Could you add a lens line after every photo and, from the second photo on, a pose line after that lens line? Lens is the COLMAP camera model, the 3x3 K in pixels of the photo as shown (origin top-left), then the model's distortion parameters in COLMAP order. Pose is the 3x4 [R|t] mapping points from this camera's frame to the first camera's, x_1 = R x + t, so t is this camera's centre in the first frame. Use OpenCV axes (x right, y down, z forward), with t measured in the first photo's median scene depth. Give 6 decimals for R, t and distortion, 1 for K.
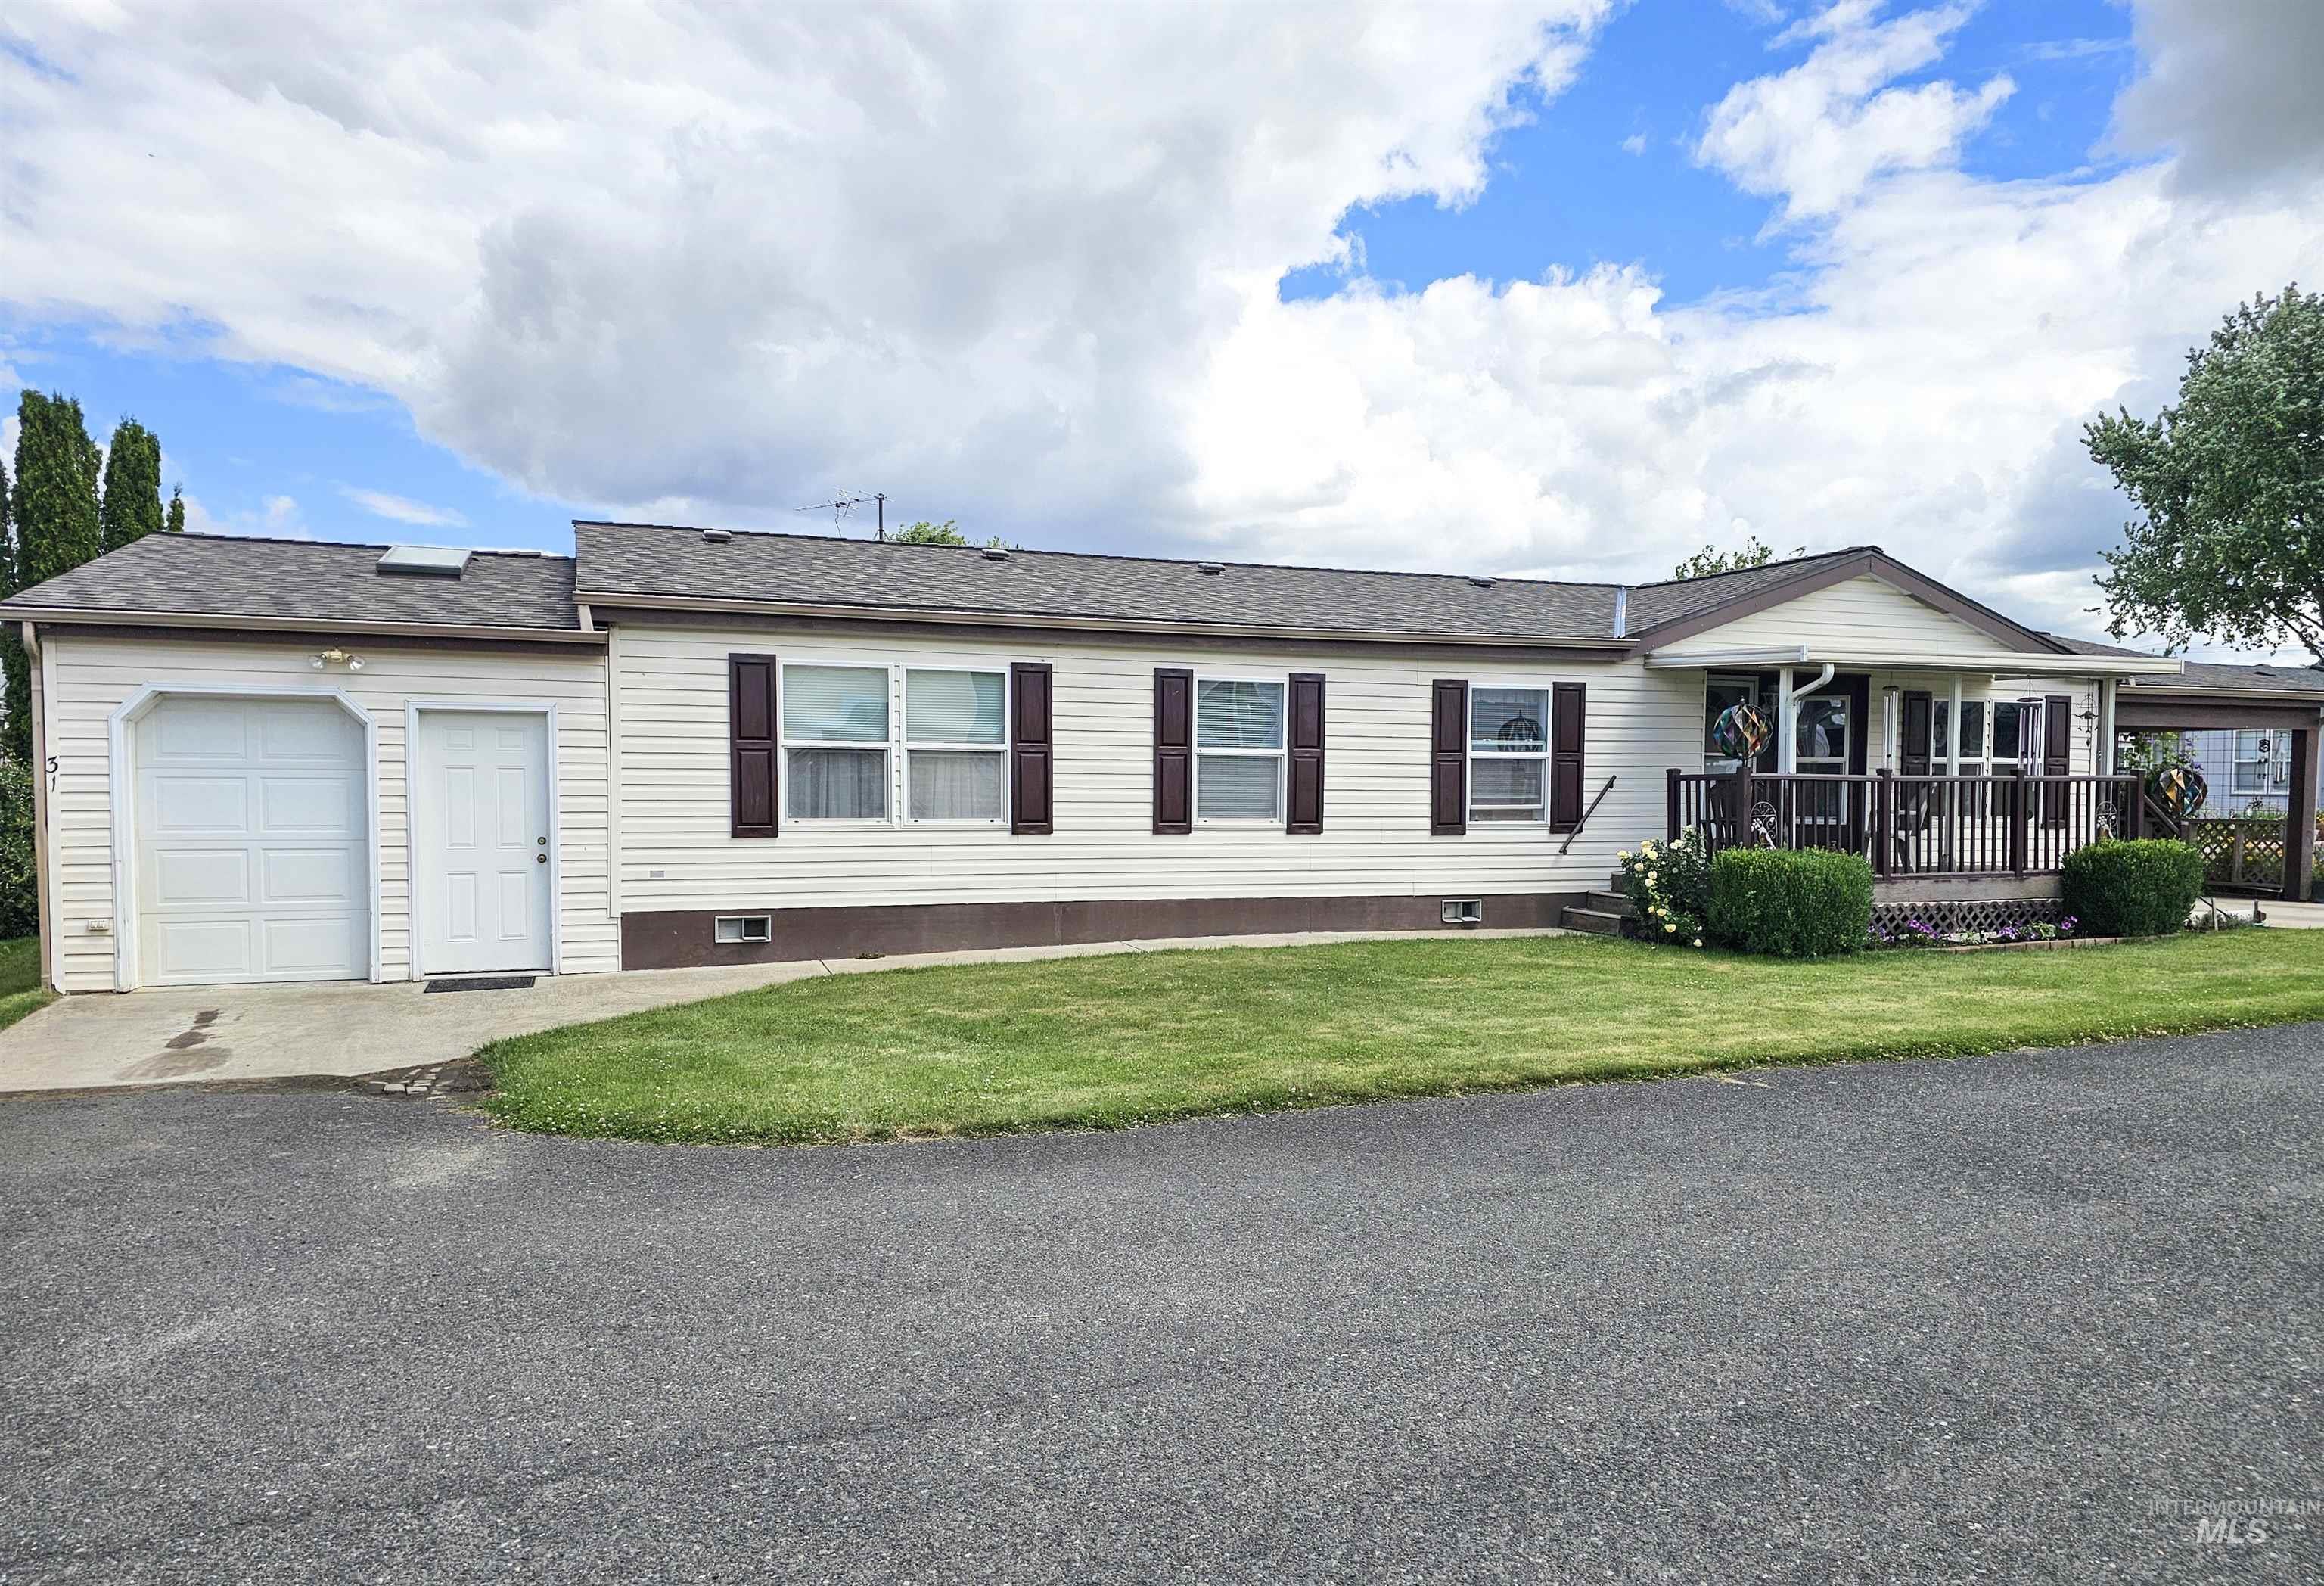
lens RADIAL K [[1596.1, 0, 1167.5], [0, 1596.1, 852.0], [0, 0, 1]] dist [0.111175, -0.130856]
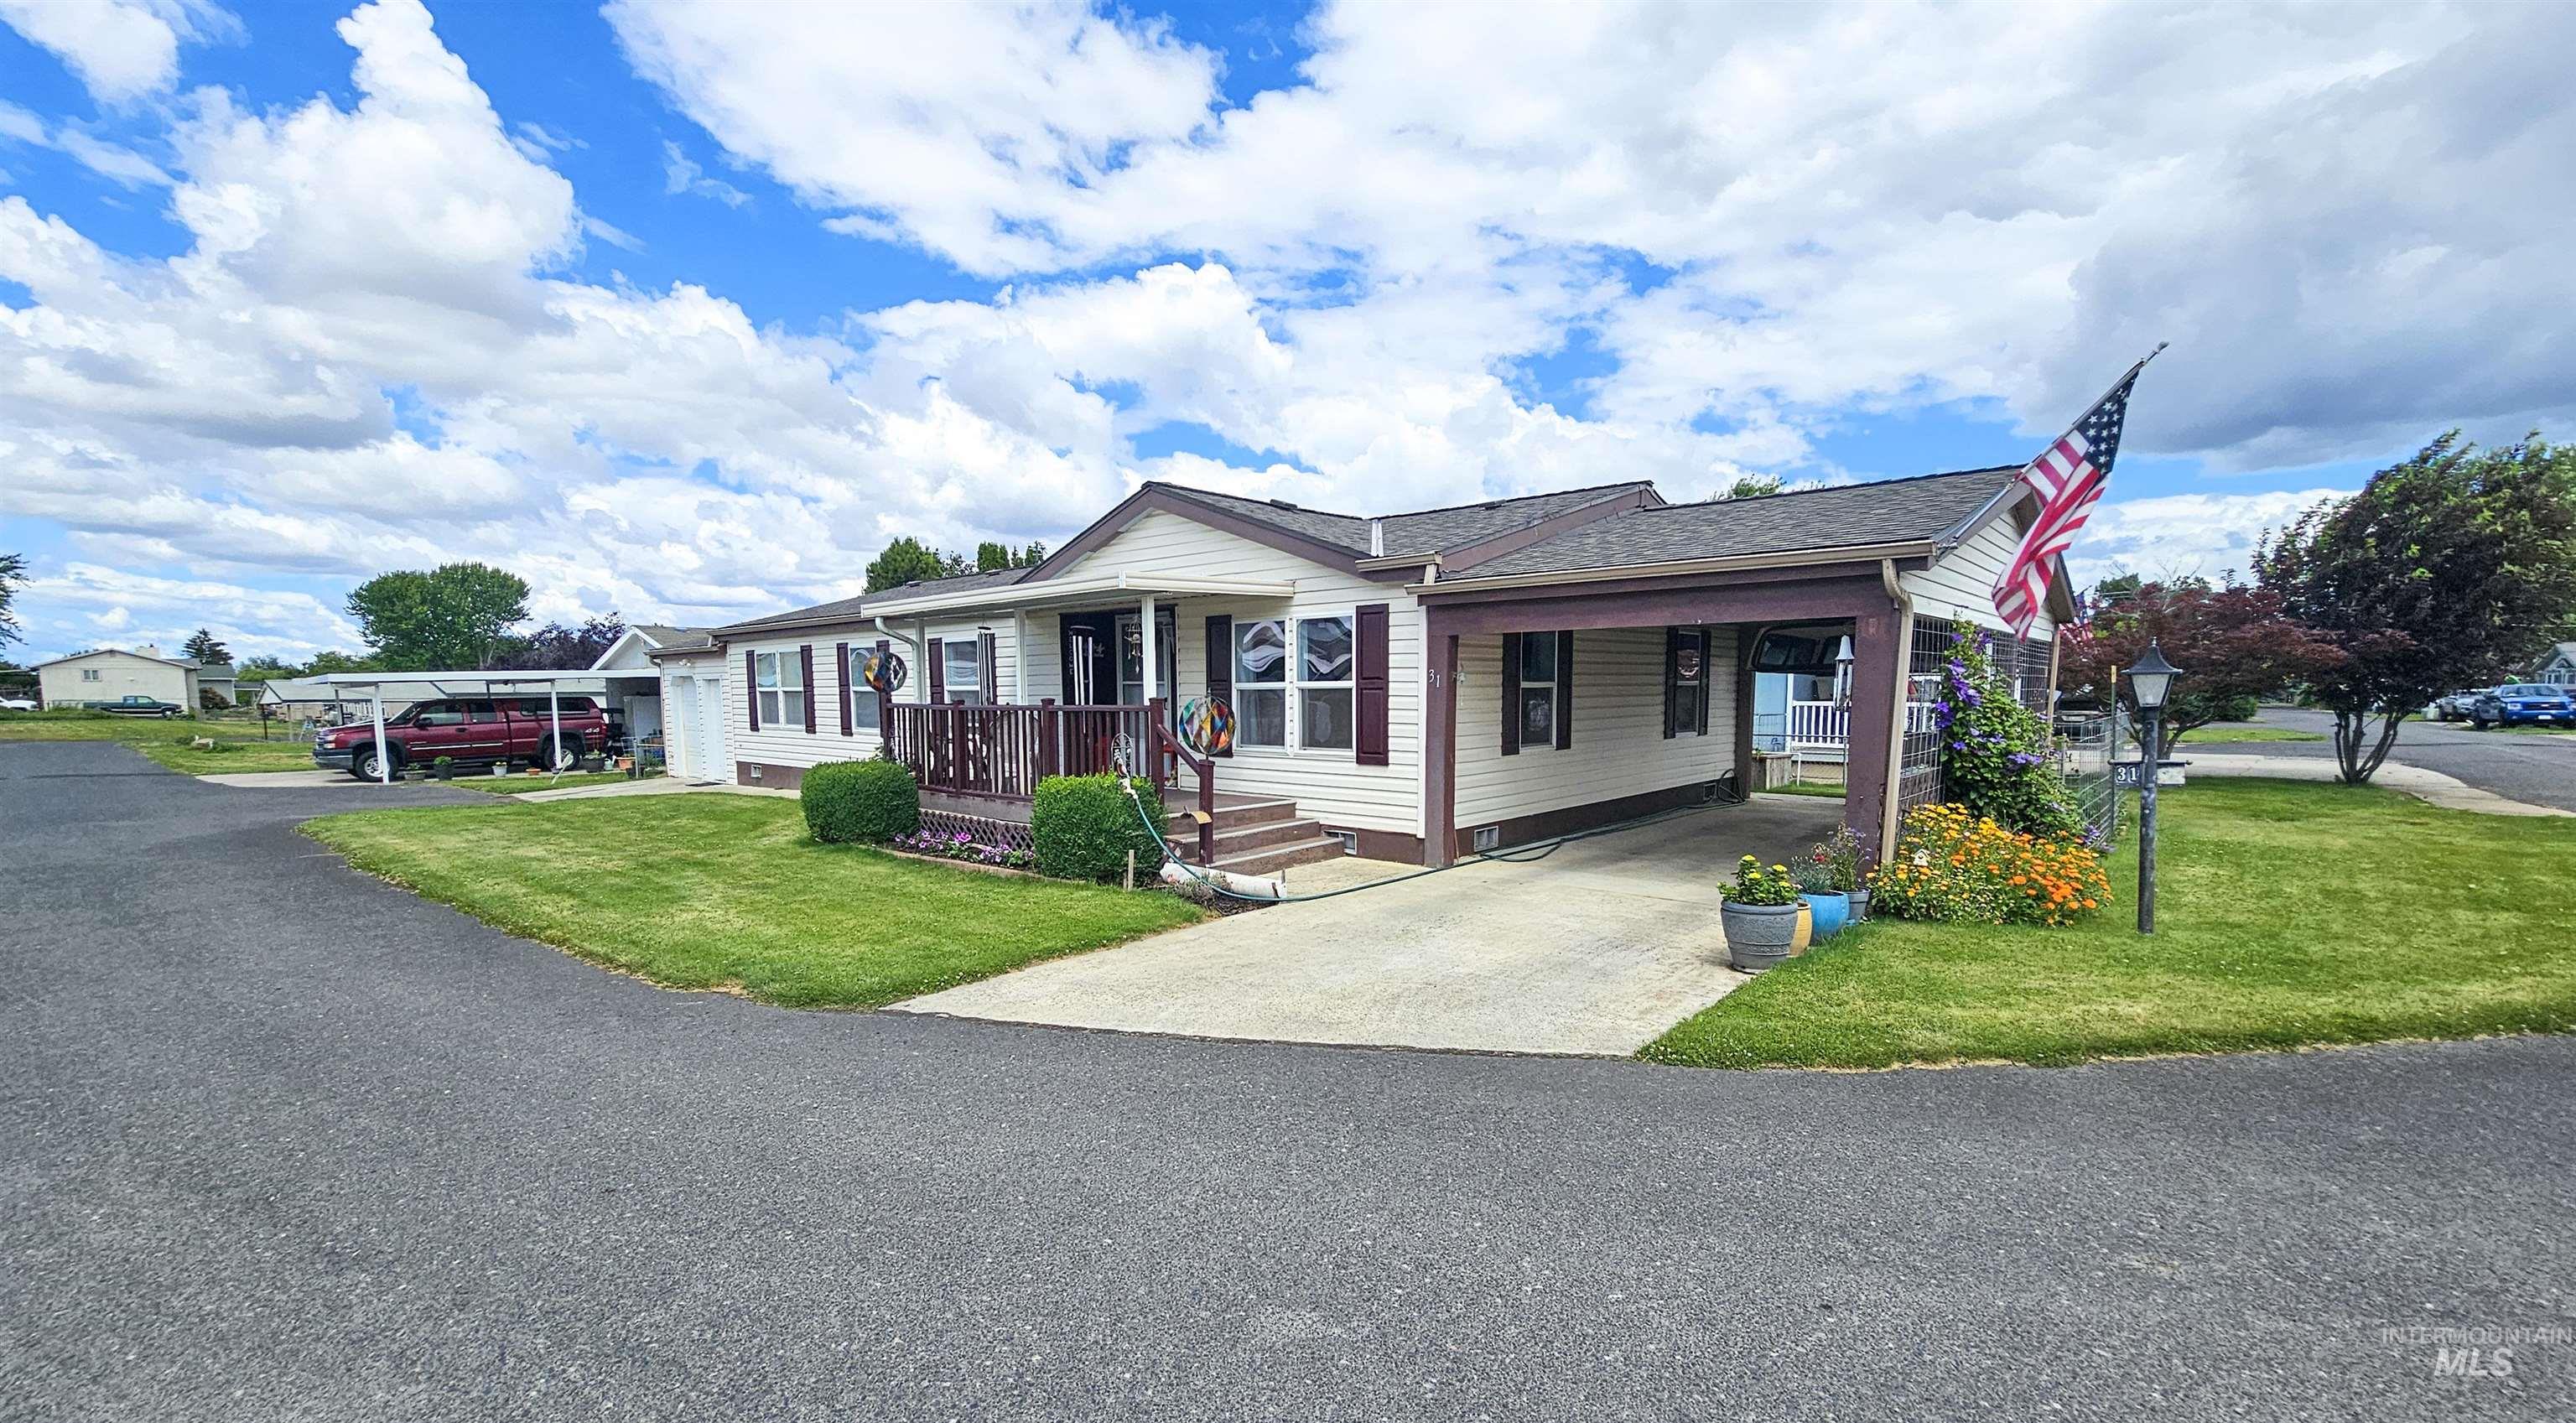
lens RADIAL K [[1041.9, 0, 1285.4], [0, 1041.9, 781.3], [0, 0, 1]] dist [-0.009199, -0.000391]
pose [[0.450391, 0.071972, -0.889926, 1.229969], [-0.026390, 0.997383, 0.067307, -0.050345], [0.892441, -0.006829, 0.451112, 0.883595]]
